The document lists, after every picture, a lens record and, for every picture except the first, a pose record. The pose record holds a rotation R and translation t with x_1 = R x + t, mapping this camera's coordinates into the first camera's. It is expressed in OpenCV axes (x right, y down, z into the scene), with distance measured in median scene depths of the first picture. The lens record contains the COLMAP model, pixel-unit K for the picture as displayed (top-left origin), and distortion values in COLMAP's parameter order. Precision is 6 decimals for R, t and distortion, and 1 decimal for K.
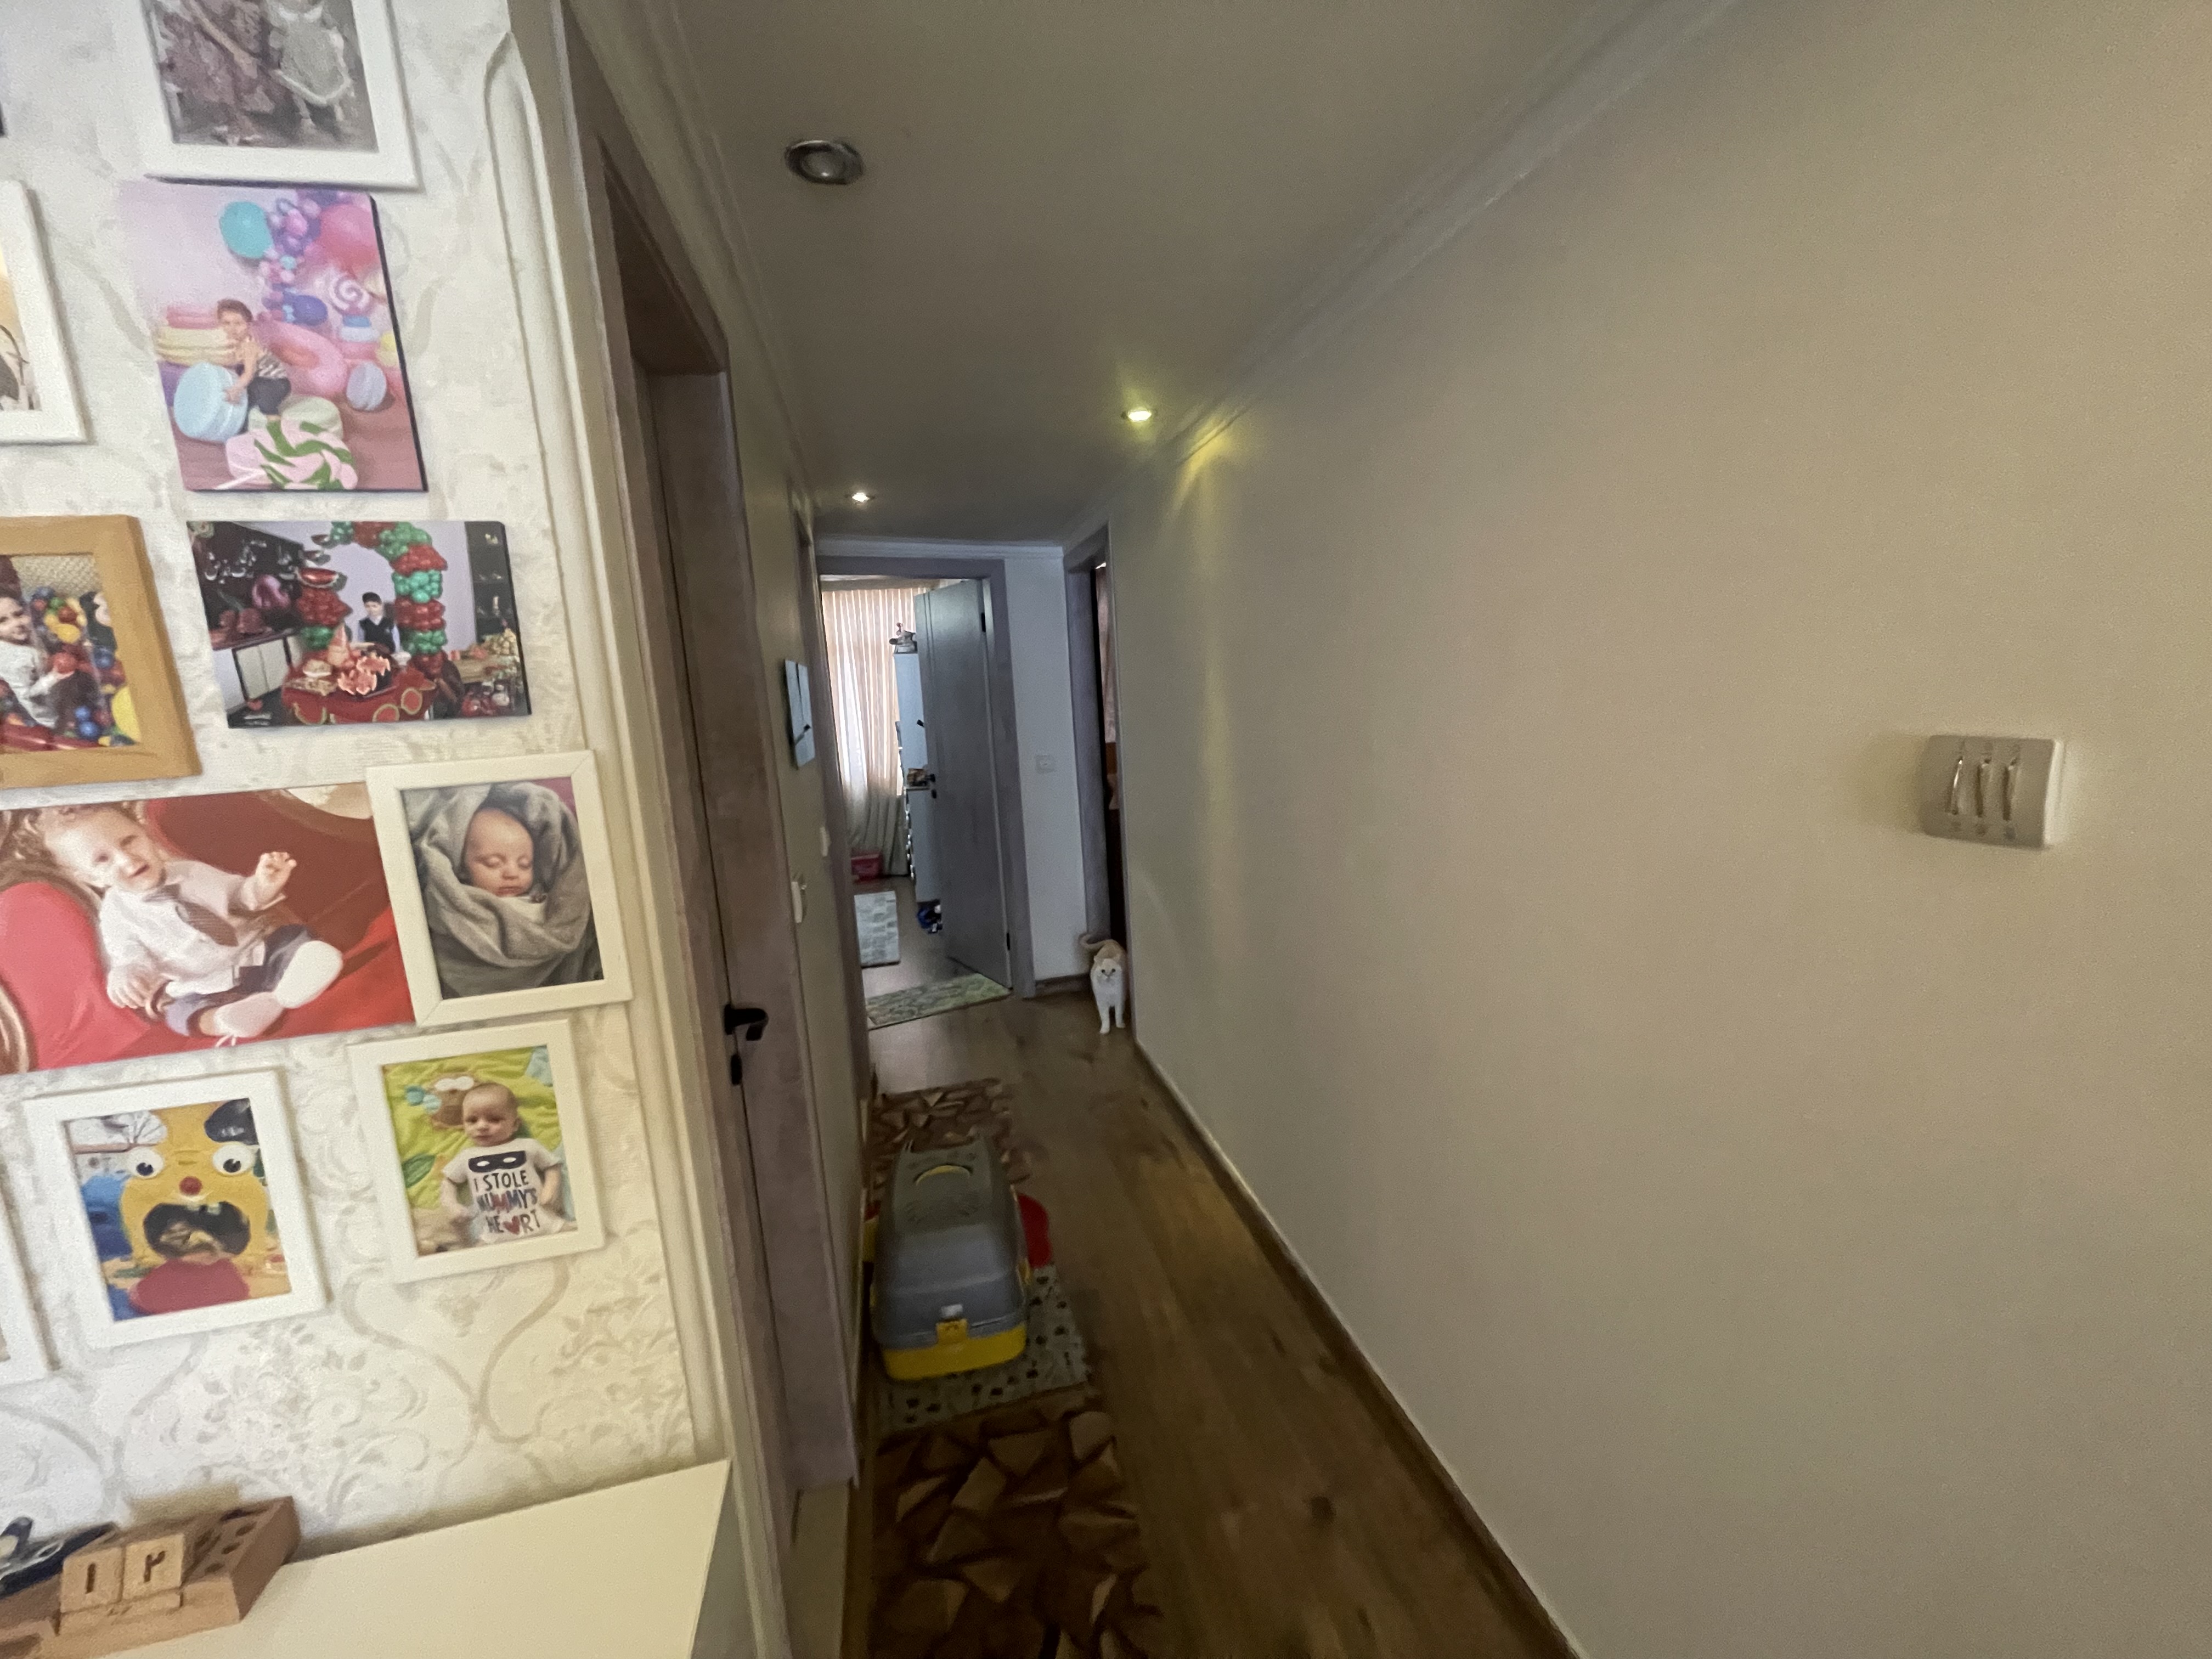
lens RADIAL K [[892.4, 0, 1107.5], [0, 892.4, 838.9], [0, 0, 1]] dist [-0.001550, -0.000674]
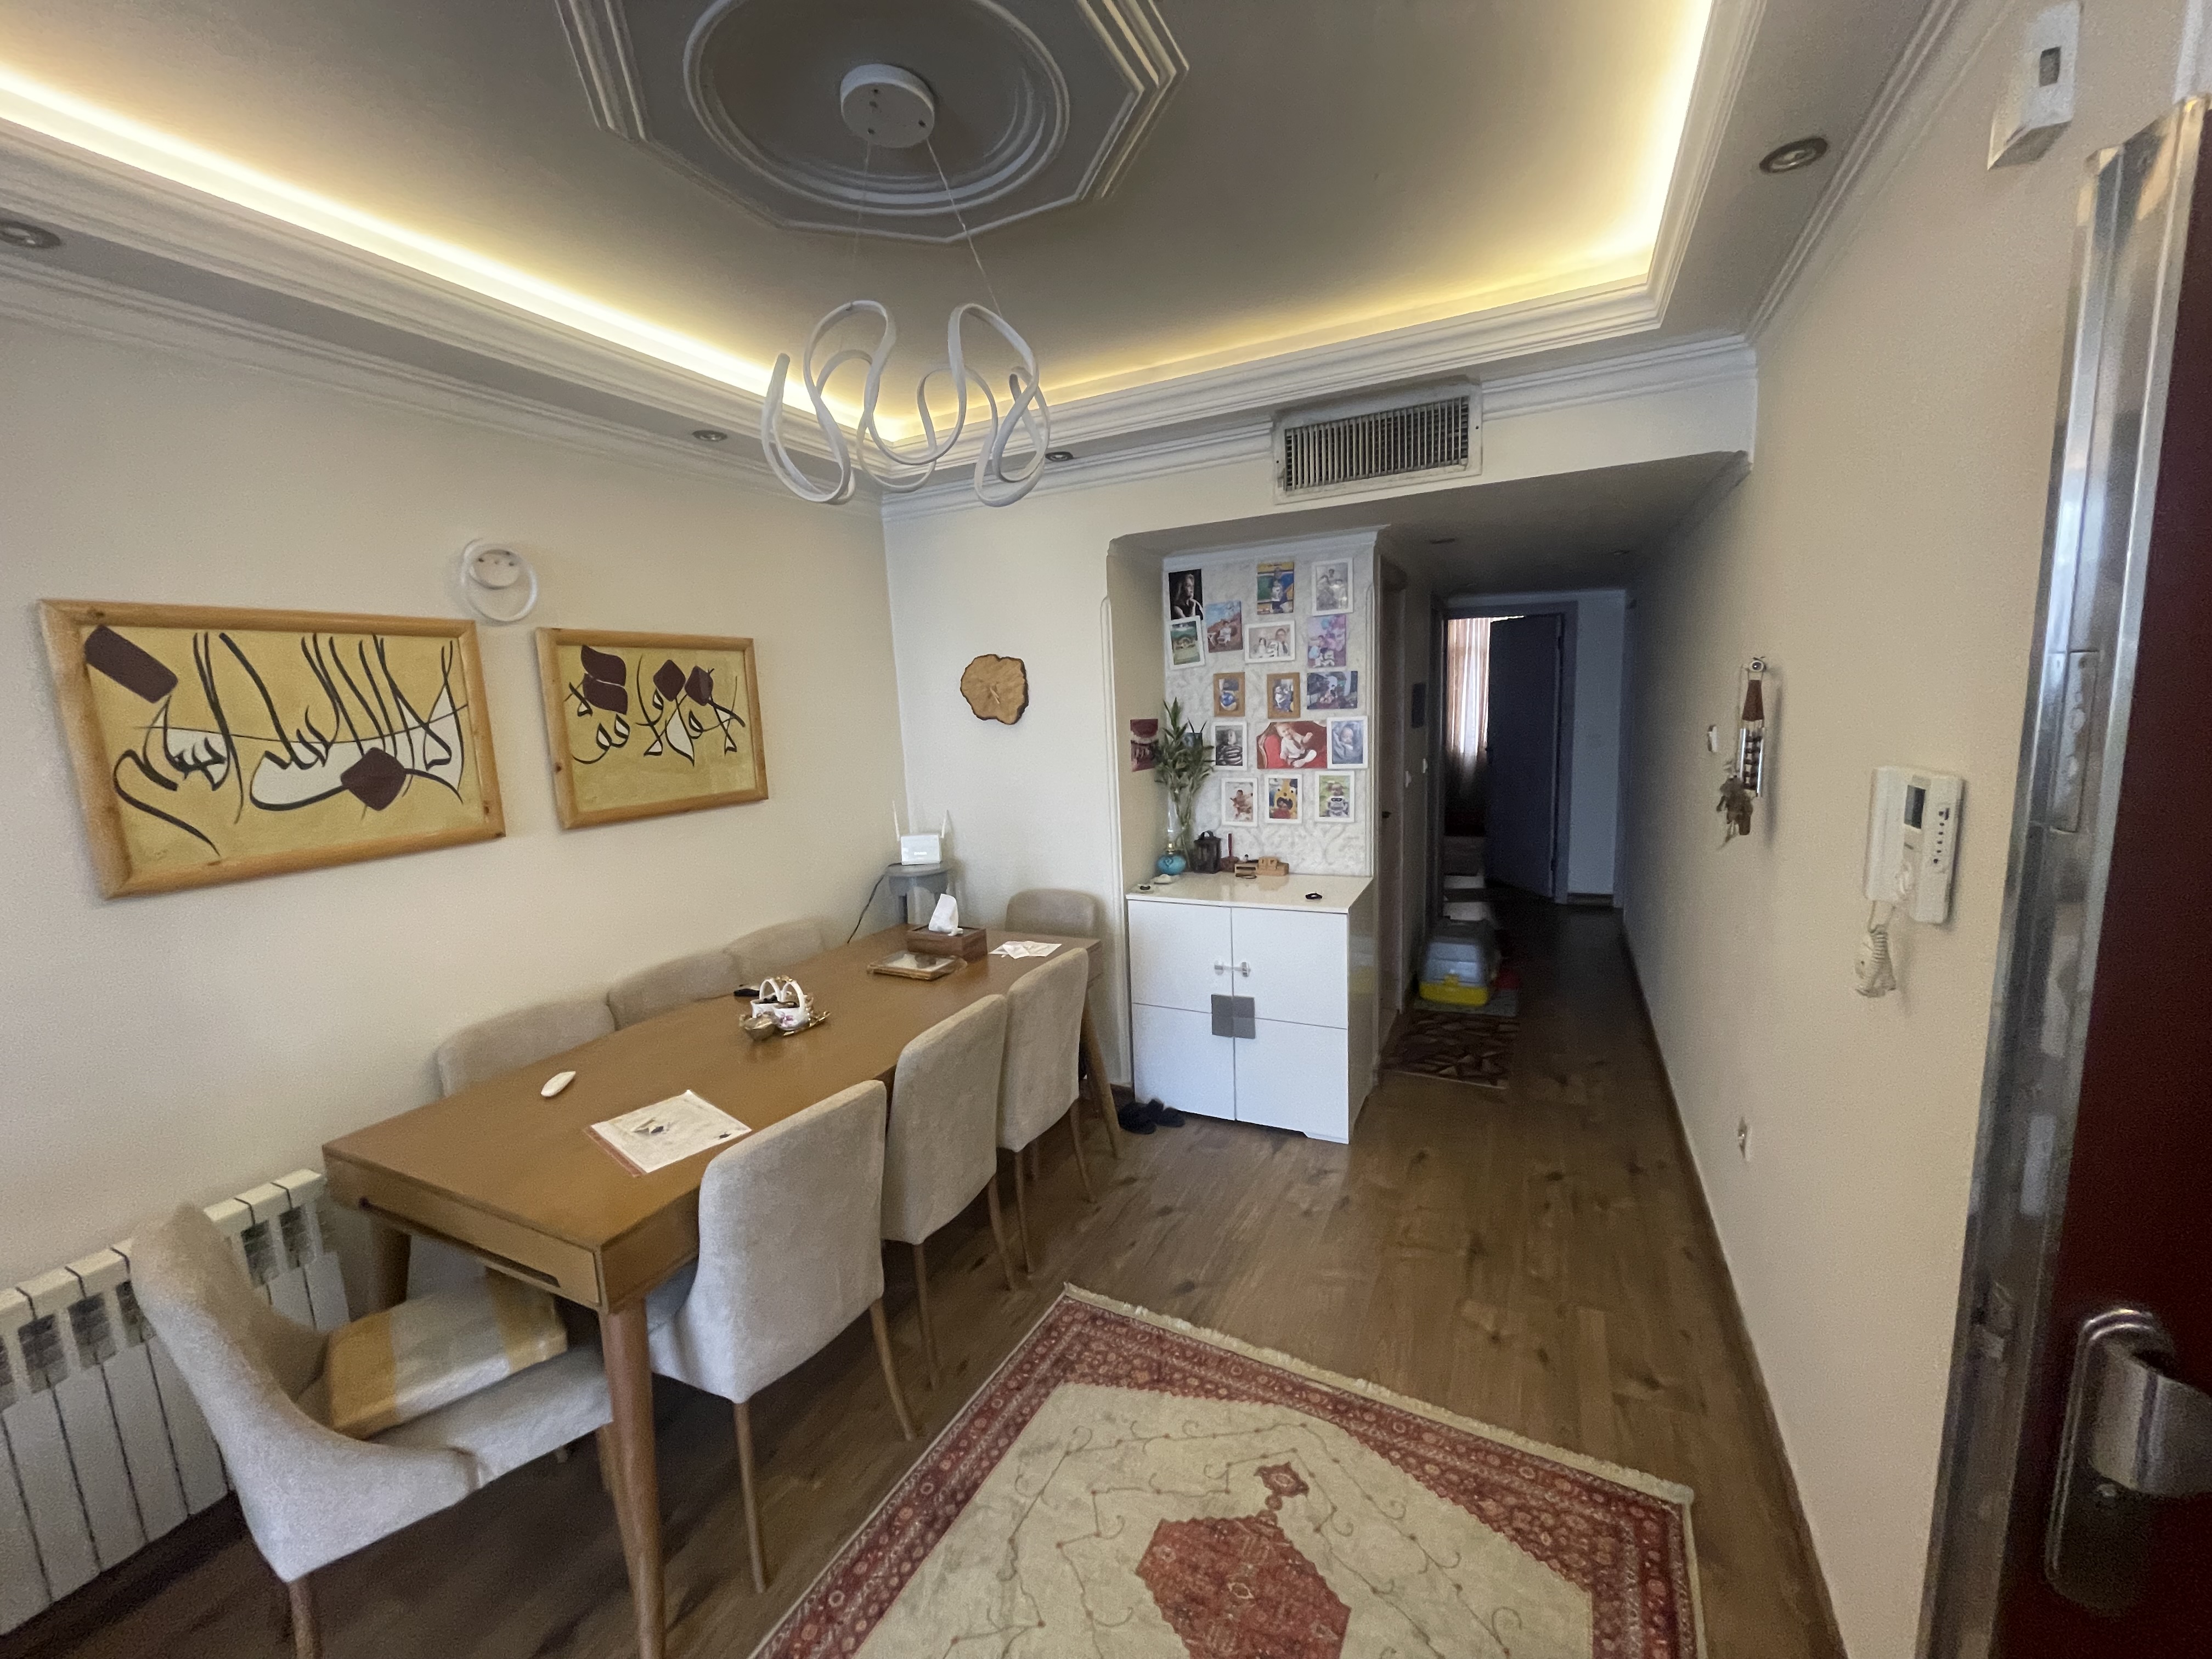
lens RADIAL K [[892.4, 0, 1107.5], [0, 892.4, 838.9], [0, 0, 1]] dist [-0.001550, -0.000674]
pose [[0.765461, 0.132415, -0.629711, 1.573199], [-0.105509, 0.991181, 0.080170, 0.341956], [0.634773, 0.005073, 0.772682, -3.851158]]
